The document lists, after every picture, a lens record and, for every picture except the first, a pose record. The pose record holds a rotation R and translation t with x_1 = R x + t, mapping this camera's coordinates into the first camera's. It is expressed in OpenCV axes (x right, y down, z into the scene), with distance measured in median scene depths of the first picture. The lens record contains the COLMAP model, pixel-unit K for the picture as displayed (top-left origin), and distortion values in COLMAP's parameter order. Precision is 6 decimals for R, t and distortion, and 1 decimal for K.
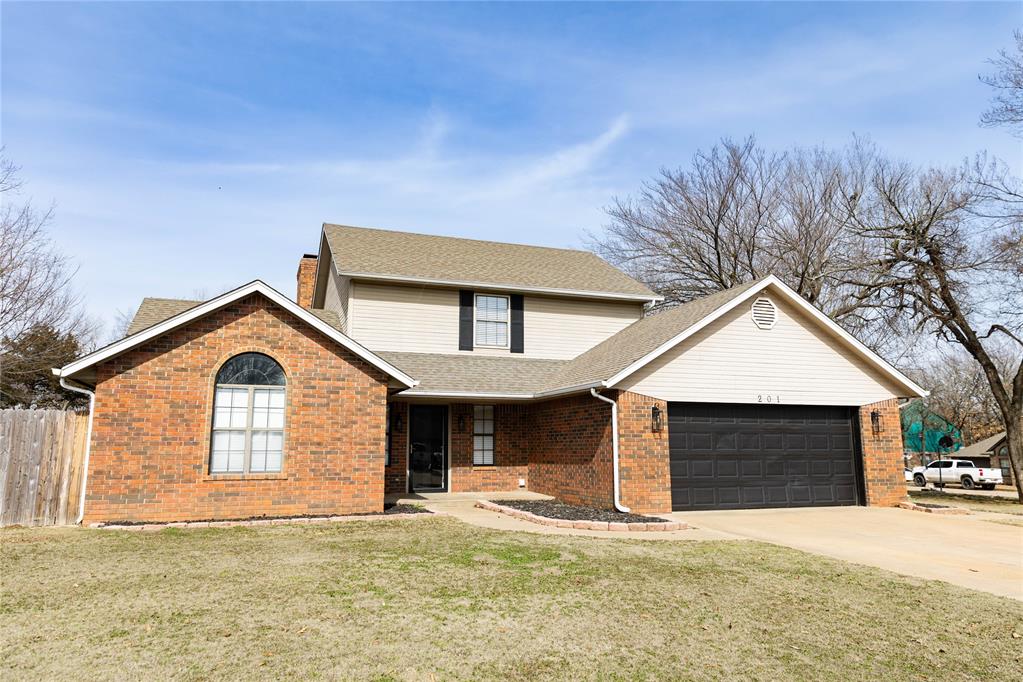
lens RADIAL K [[706.9, 0, 513.5], [0, 706.9, 338.4], [0, 0, 1]] dist [0.015178, -0.006754]
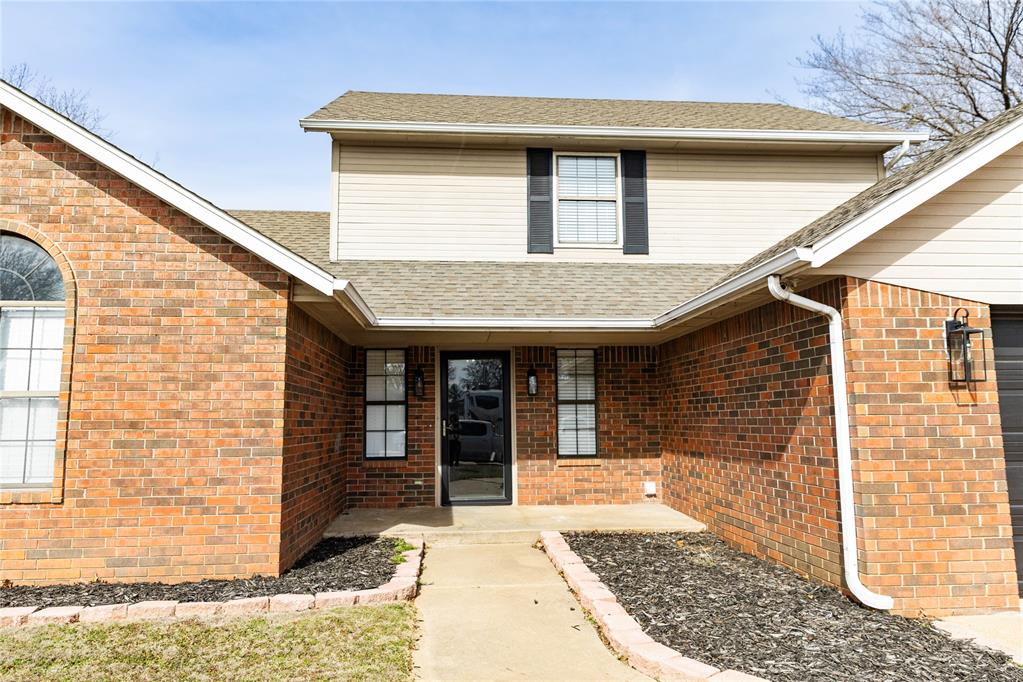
lens RADIAL K [[706.9, 0, 507.4], [0, 706.9, 339.4], [0, 0, 1]] dist [0.015178, -0.006754]
pose [[0.961146, -0.036884, -0.273565, 0.075452], [0.048783, 0.998130, 0.036821, 0.081140], [0.271695, -0.048735, 0.961149, 0.573719]]
